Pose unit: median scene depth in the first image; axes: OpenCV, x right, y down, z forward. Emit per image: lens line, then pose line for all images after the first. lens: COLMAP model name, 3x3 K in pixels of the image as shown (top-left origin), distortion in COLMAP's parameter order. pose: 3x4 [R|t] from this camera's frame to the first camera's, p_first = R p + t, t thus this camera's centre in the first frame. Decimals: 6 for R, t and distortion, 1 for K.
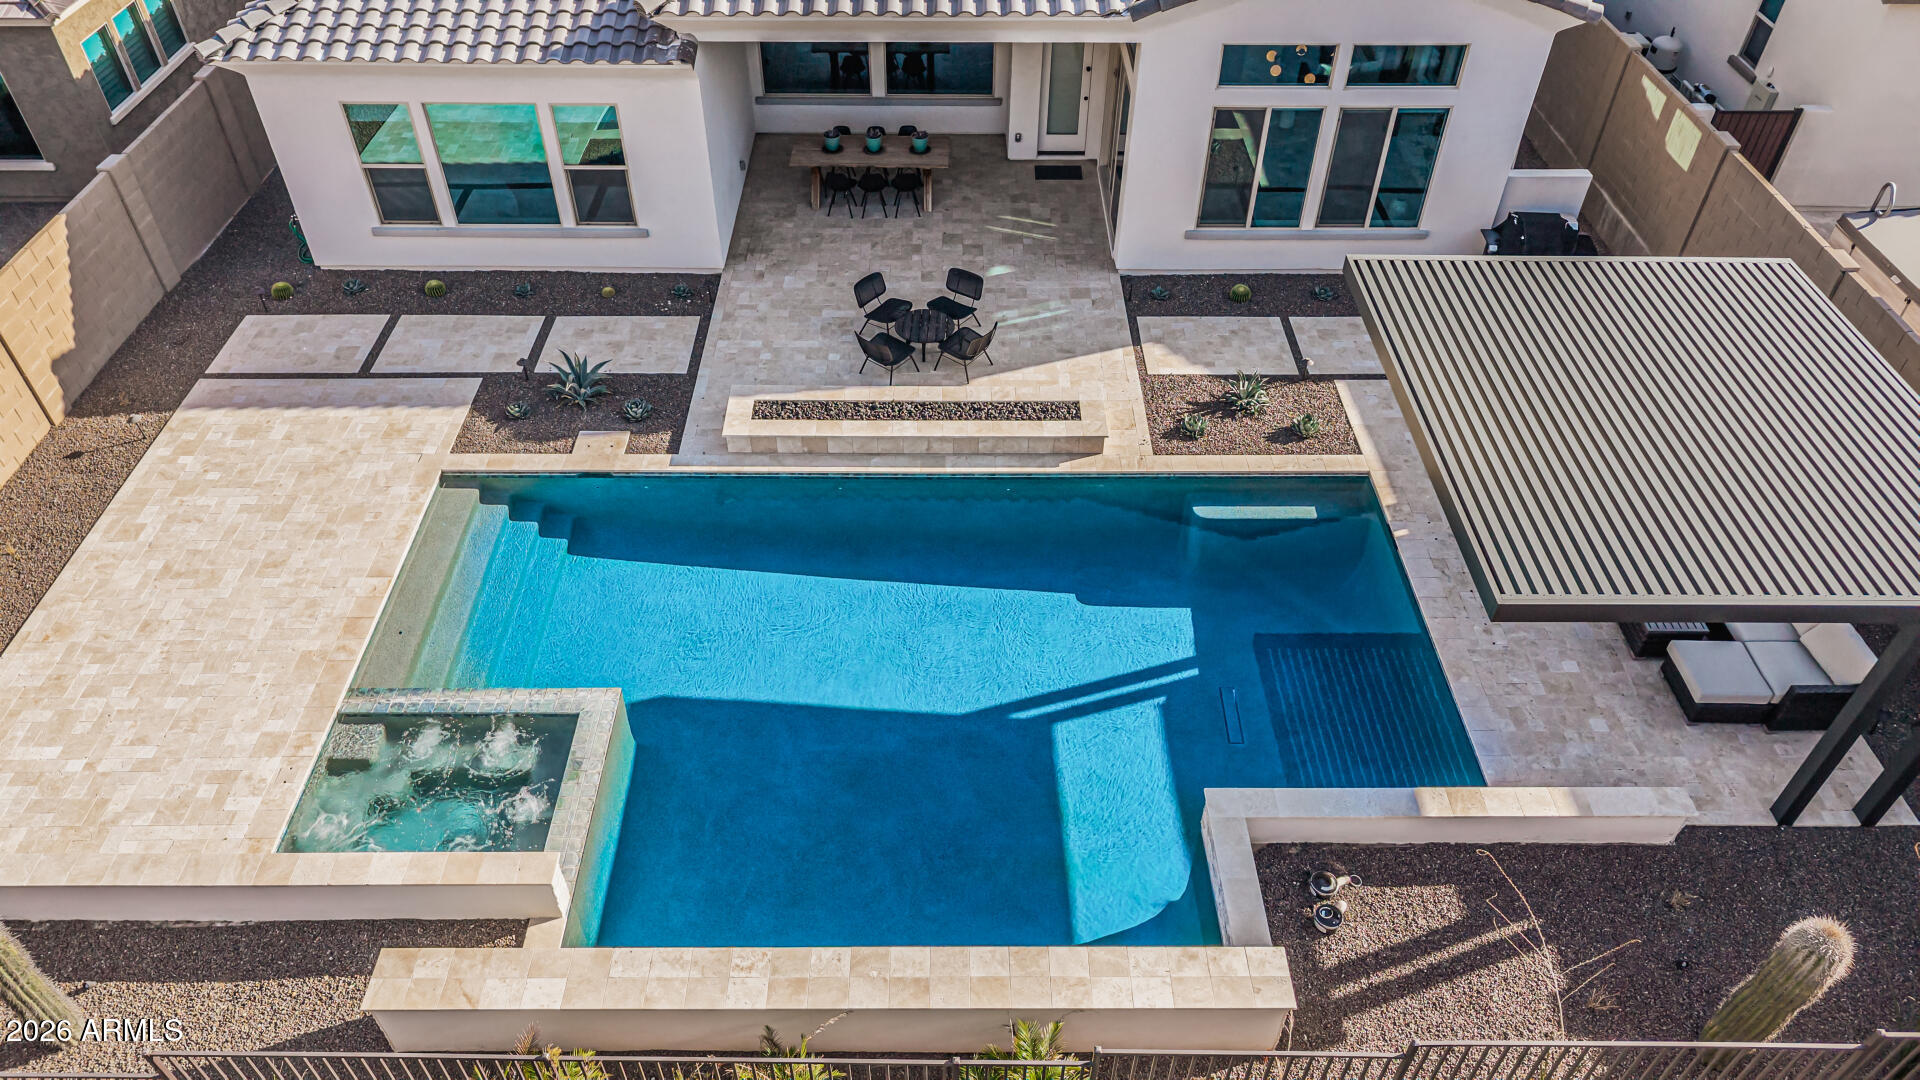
lens RADIAL K [[1321.8, 0, 954.9], [0, 1321.8, 548.4], [0, 0, 1]] dist [0.058990, -0.060125]
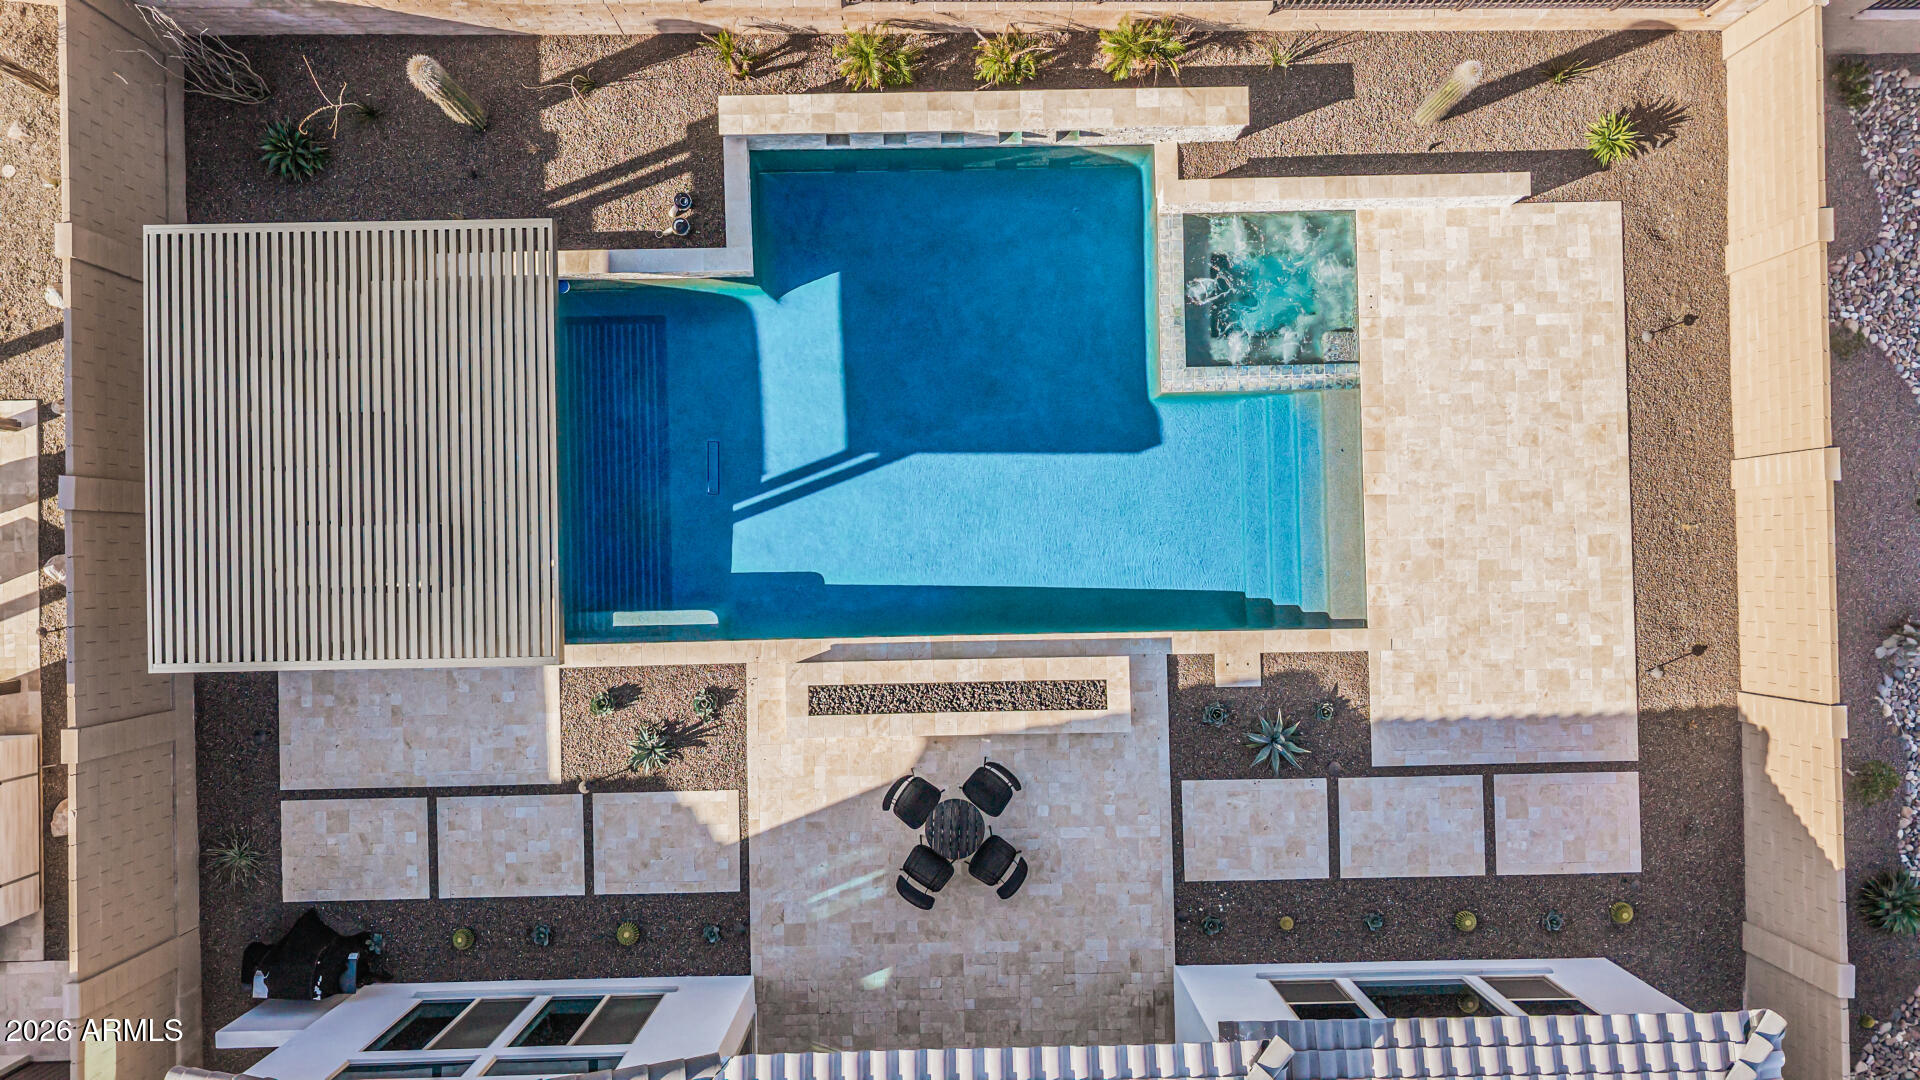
lens RADIAL K [[1321.8, 0, 954.9], [0, 1321.8, 548.4], [0, 0, 1]] dist [0.058990, -0.060125]
pose [[-0.999801, 0.017156, -0.010150, -0.017404], [-0.018908, -0.655001, 0.755391, -0.852368], [0.006312, 0.755433, 0.655195, 0.188409]]
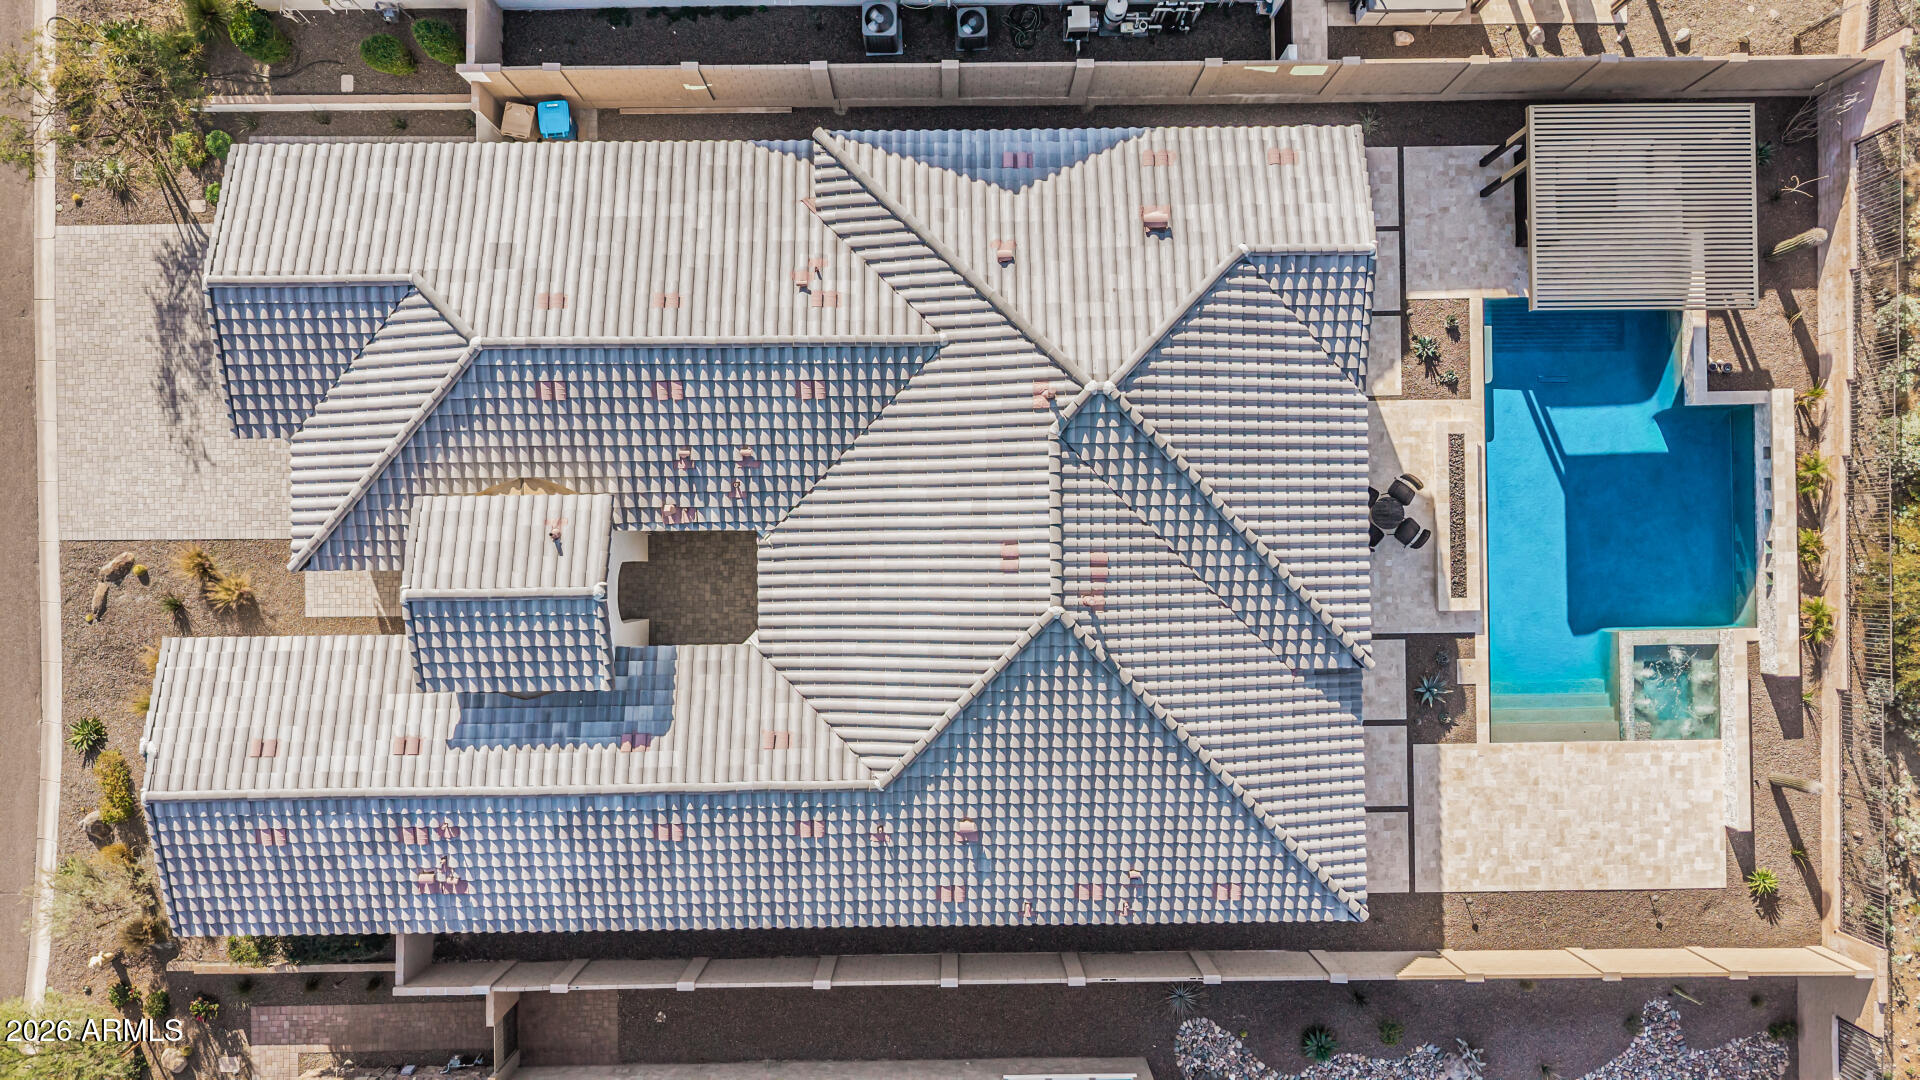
lens RADIAL K [[1321.8, 0, 954.9], [0, 1321.8, 548.4], [0, 0, 1]] dist [0.058990, -0.060125]
pose [[-0.007782, -0.999903, 0.011541, -0.095992], [0.655249, 0.003619, 0.755405, -2.124326], [-0.755373, 0.013441, 0.655157, 0.256323]]
